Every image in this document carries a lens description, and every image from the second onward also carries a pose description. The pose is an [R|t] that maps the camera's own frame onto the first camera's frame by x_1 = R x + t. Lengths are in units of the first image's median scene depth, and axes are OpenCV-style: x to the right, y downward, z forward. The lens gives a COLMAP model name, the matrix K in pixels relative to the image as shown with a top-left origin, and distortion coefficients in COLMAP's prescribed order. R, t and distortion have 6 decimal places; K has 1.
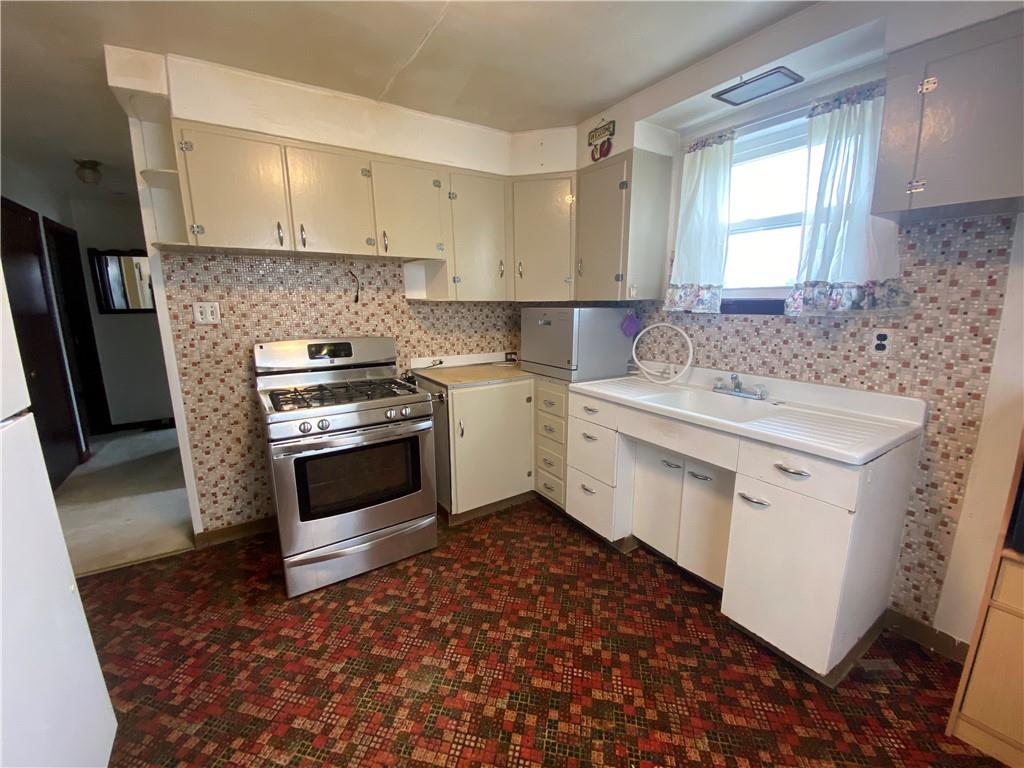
lens RADIAL K [[415.0, 0, 512.0], [0, 415.0, 384.0], [0, 0, 1]] dist [0.016228, -0.021871]
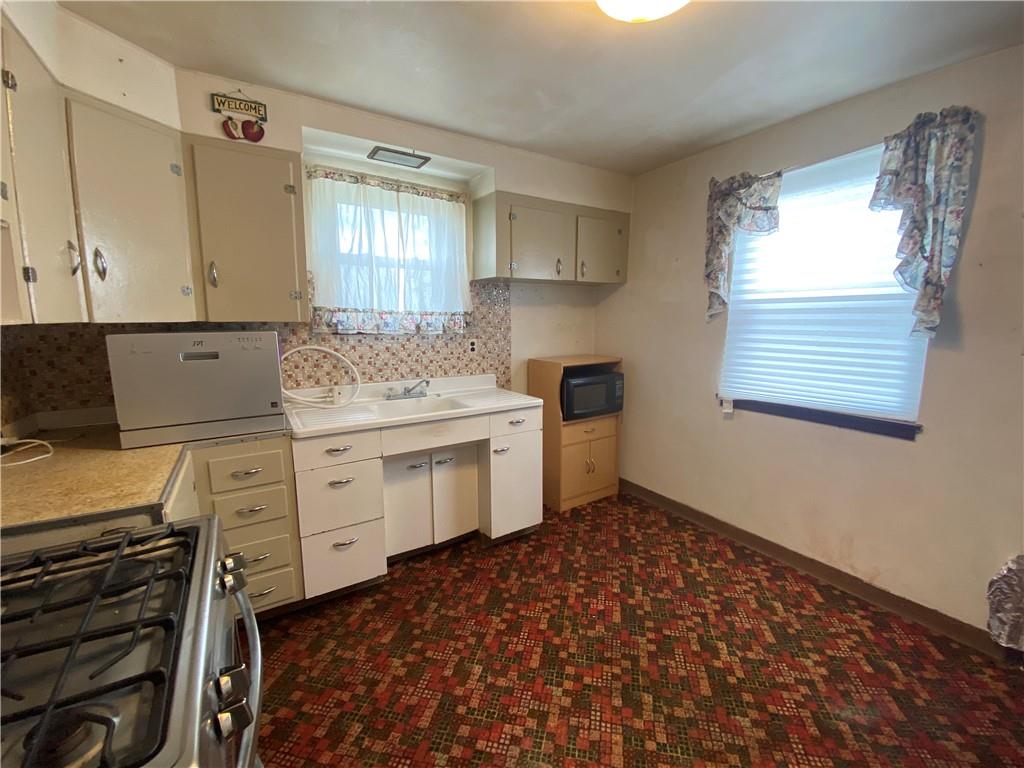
lens RADIAL K [[418.8, 0, 510.7], [0, 418.8, 380.6], [0, 0, 1]] dist [0.047002, -0.039258]
pose [[0.004923, -0.138604, 0.990336, -0.851863], [0.190499, 0.972341, 0.135139, -0.164370], [-0.981675, 0.187993, 0.031191, 0.784960]]
